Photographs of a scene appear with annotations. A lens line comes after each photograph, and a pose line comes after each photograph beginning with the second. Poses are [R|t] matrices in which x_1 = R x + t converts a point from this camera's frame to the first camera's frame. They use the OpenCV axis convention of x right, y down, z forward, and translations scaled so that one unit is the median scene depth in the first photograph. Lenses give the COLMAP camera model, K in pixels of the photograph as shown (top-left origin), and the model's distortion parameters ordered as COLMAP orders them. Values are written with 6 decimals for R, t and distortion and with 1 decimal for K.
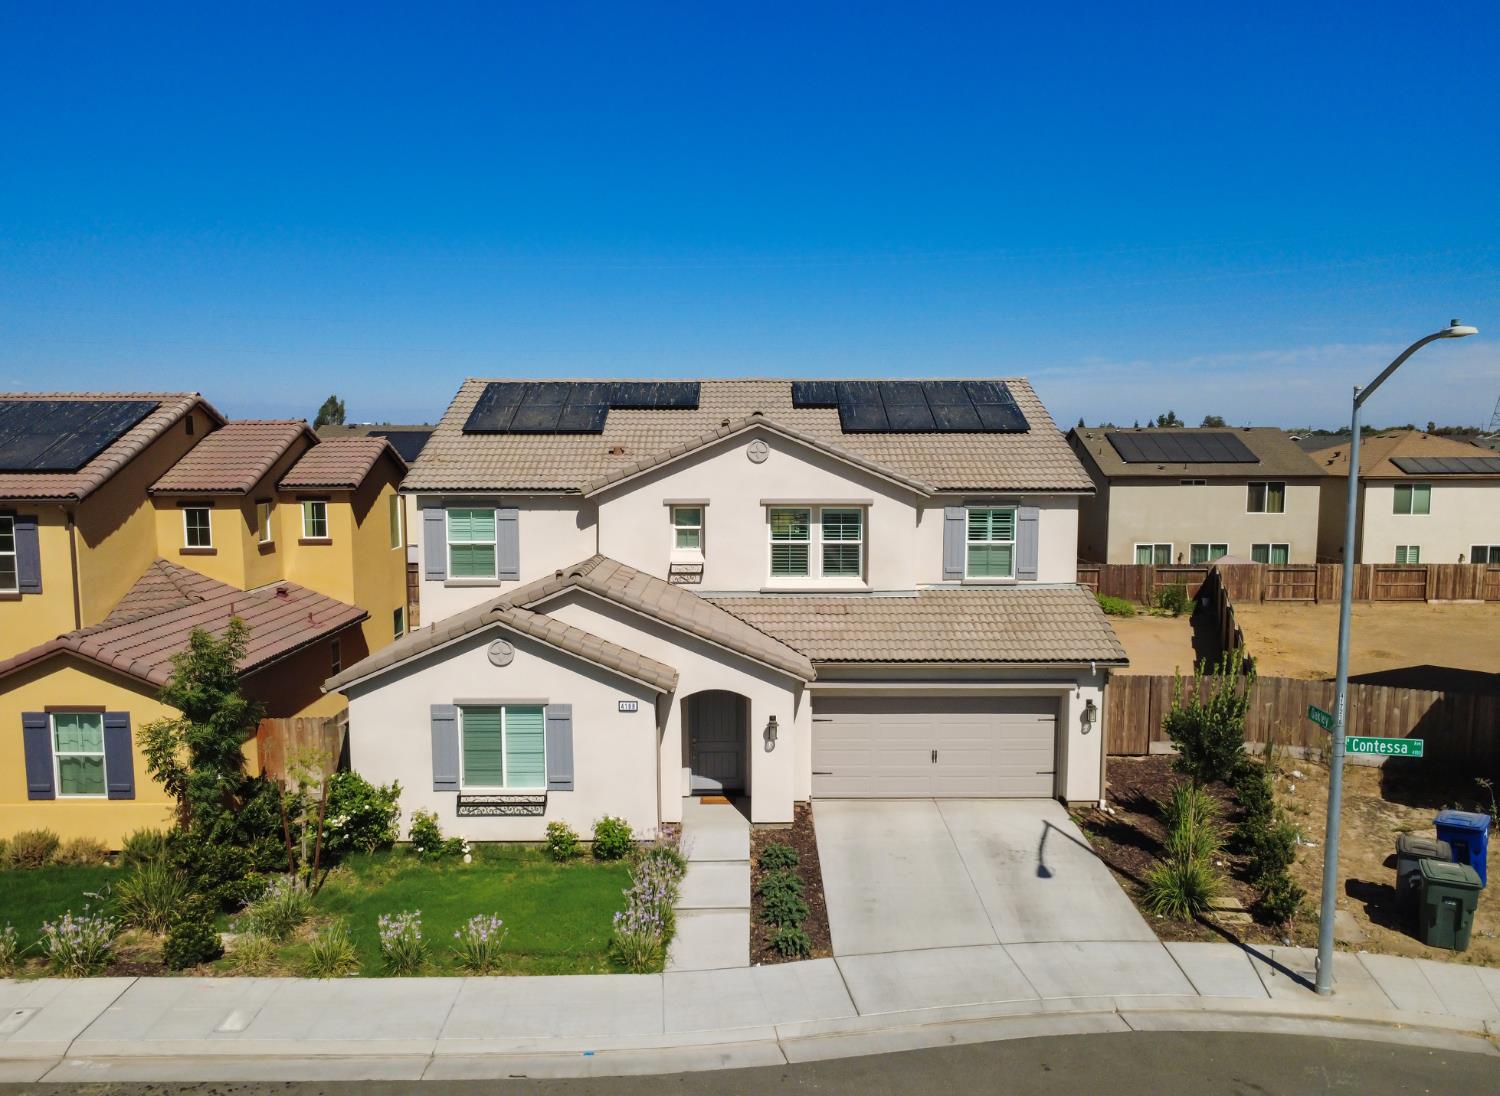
lens RADIAL K [[1118.1, 0, 750.0], [0, 1118.1, 548.0], [0, 0, 1]] dist [0.001526, -0.006596]
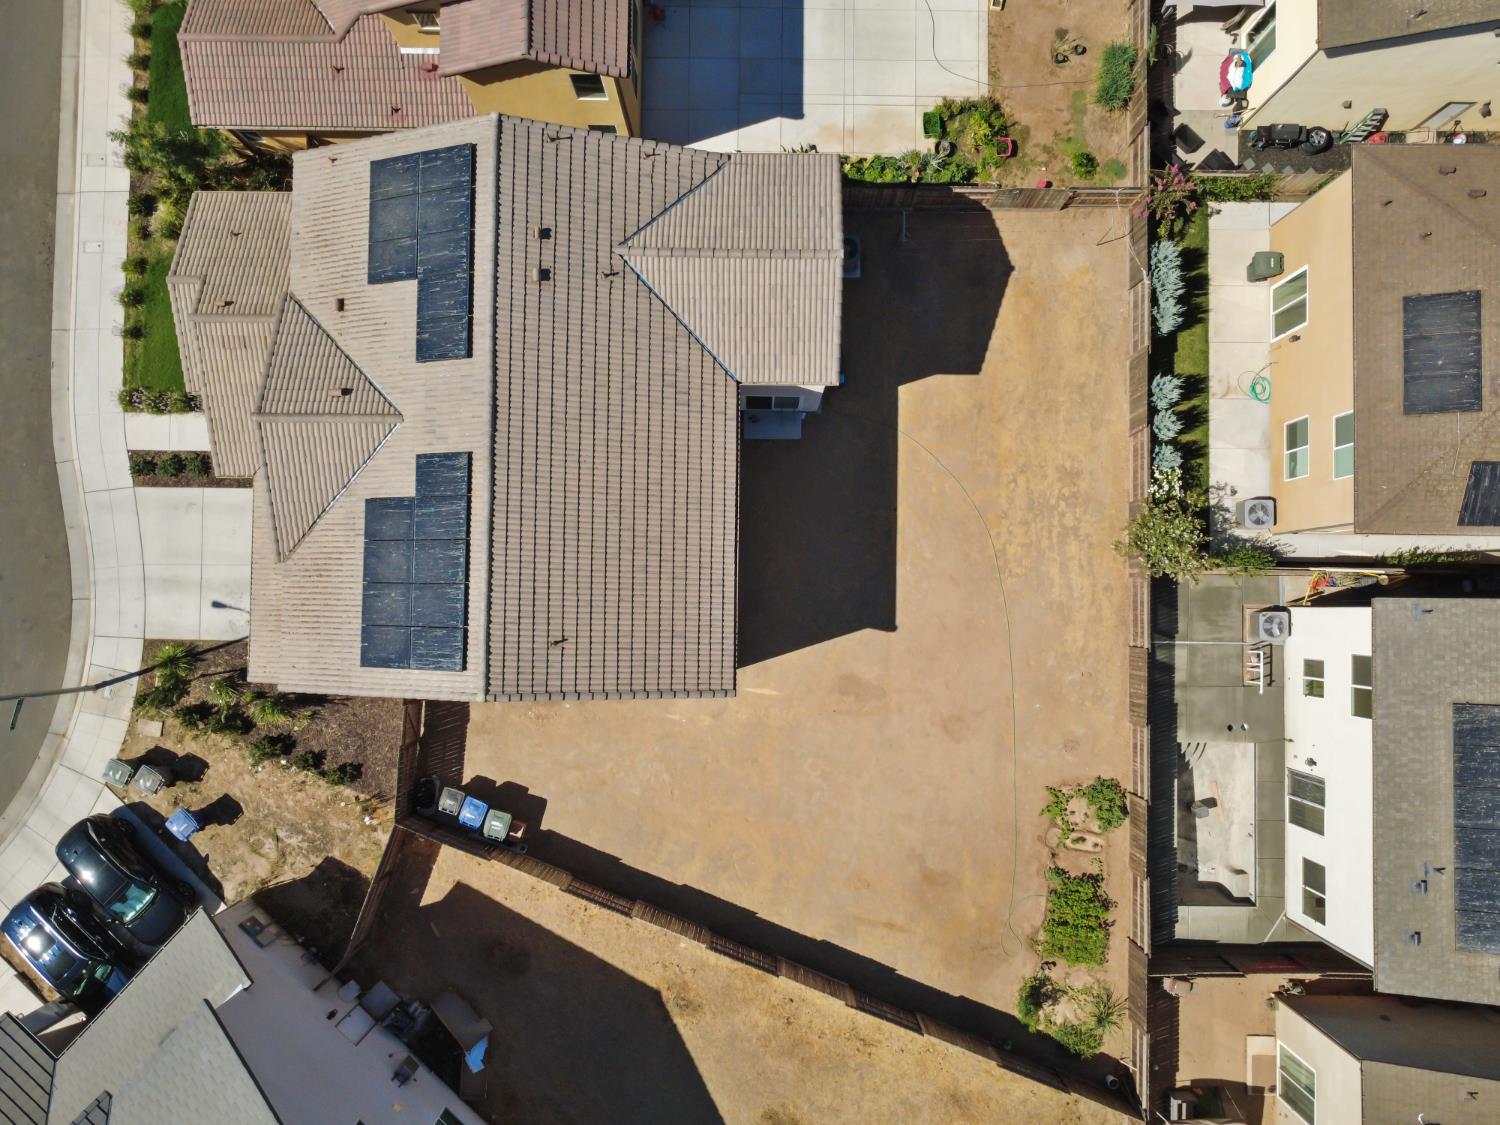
lens RADIAL K [[1090.3, 0, 750.0], [0, 1090.3, 562.5], [0, 0, 1]] dist [-0.003570, 0.000860]
pose [[-0.019218, 0.999212, -0.034718, 0.208095], [-0.097472, 0.032686, 0.994701, -1.444356], [0.995053, 0.022500, 0.096767, 1.511066]]
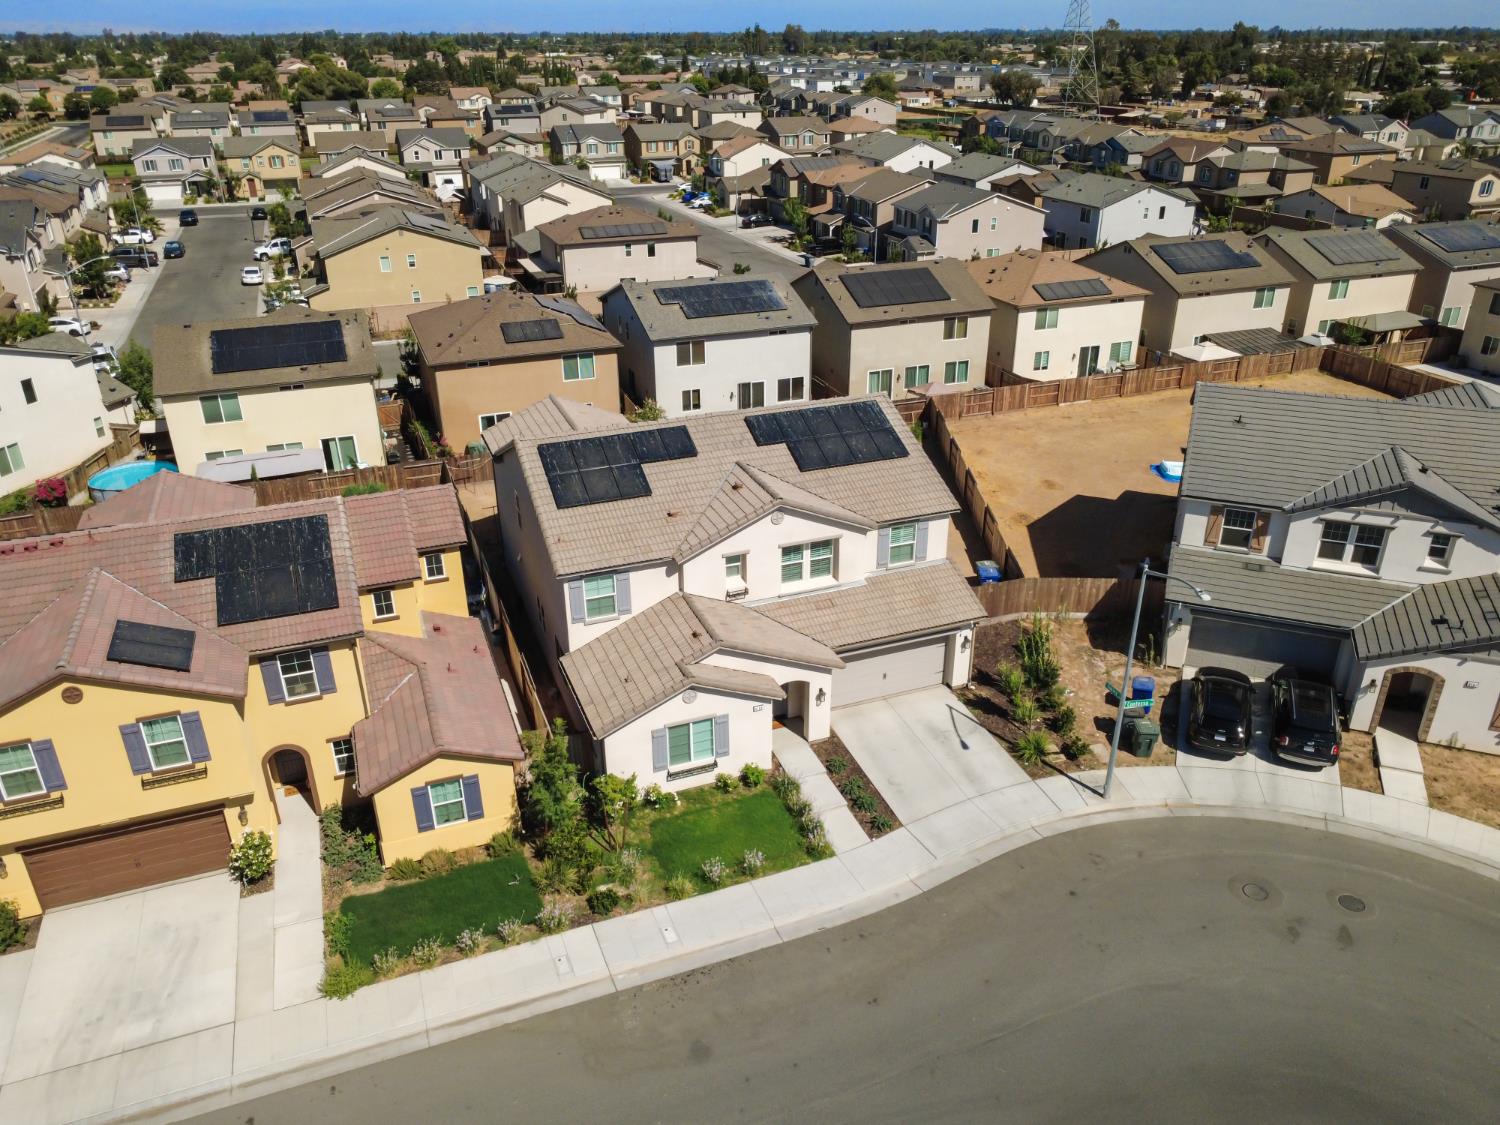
lens RADIAL K [[1090.3, 0, 750.0], [0, 1090.3, 562.5], [0, 0, 1]] dist [-0.003570, 0.000860]
pose [[0.935671, -0.157378, 0.315836, -0.566514], [0.039306, 0.935950, 0.349933, -0.610948], [-0.350678, -0.315008, 0.881927, -0.402970]]
